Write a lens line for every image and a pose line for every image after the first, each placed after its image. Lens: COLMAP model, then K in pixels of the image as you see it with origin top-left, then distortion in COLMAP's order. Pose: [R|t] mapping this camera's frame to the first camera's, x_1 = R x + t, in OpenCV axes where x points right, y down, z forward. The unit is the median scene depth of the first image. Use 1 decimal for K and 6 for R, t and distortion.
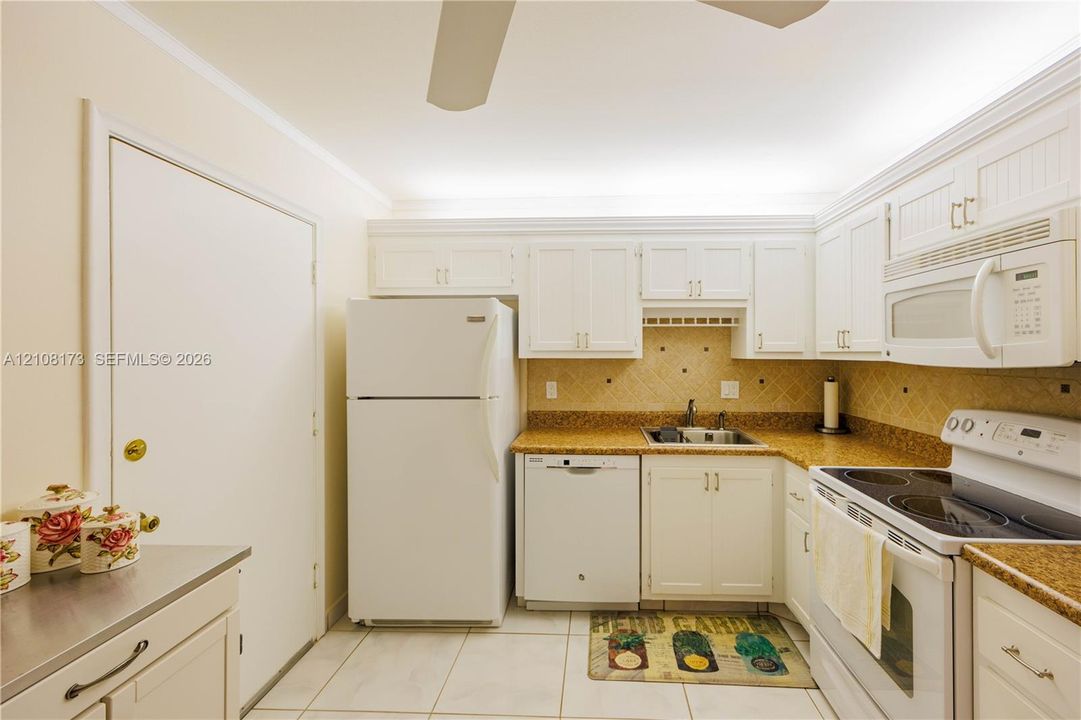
lens RADIAL K [[453.4, 0, 540.5], [0, 453.4, 360.0], [0, 0, 1]] dist [0.001019, 0.000099]
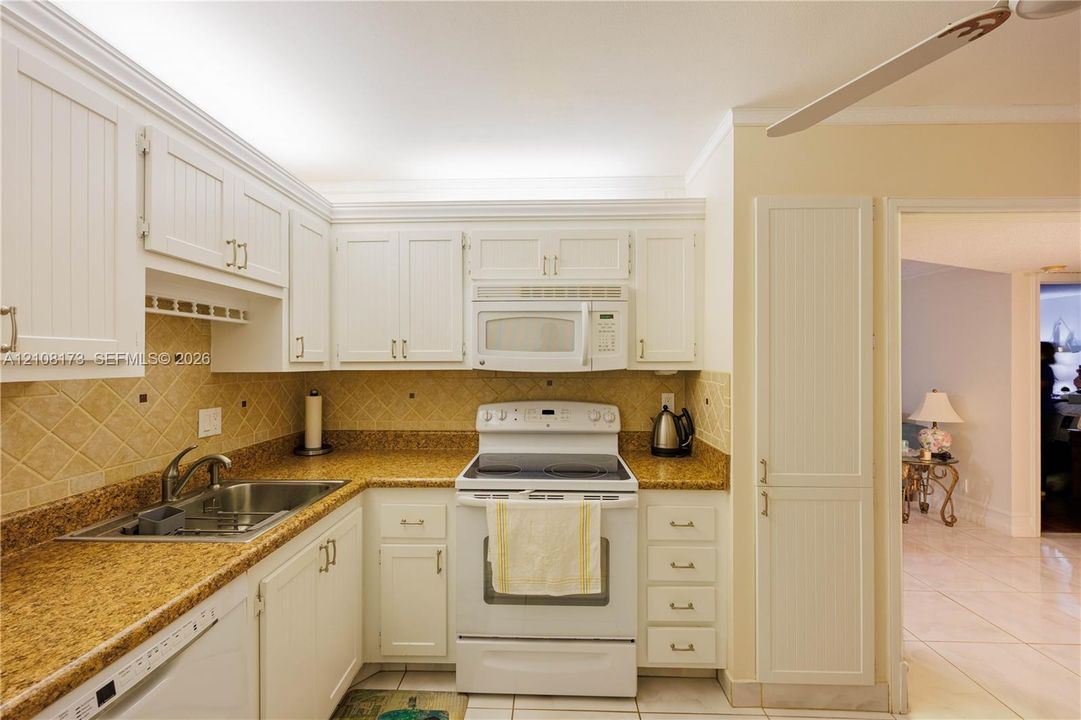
lens RADIAL K [[464.5, 0, 540.5], [0, 464.5, 360.0], [0, 0, 1]] dist [-0.013543, 0.000140]
pose [[-0.113693, -0.000255, 0.993516, -0.310054], [0.019856, 0.999800, 0.002529, -0.015312], [-0.993318, 0.020014, -0.113665, 0.698060]]
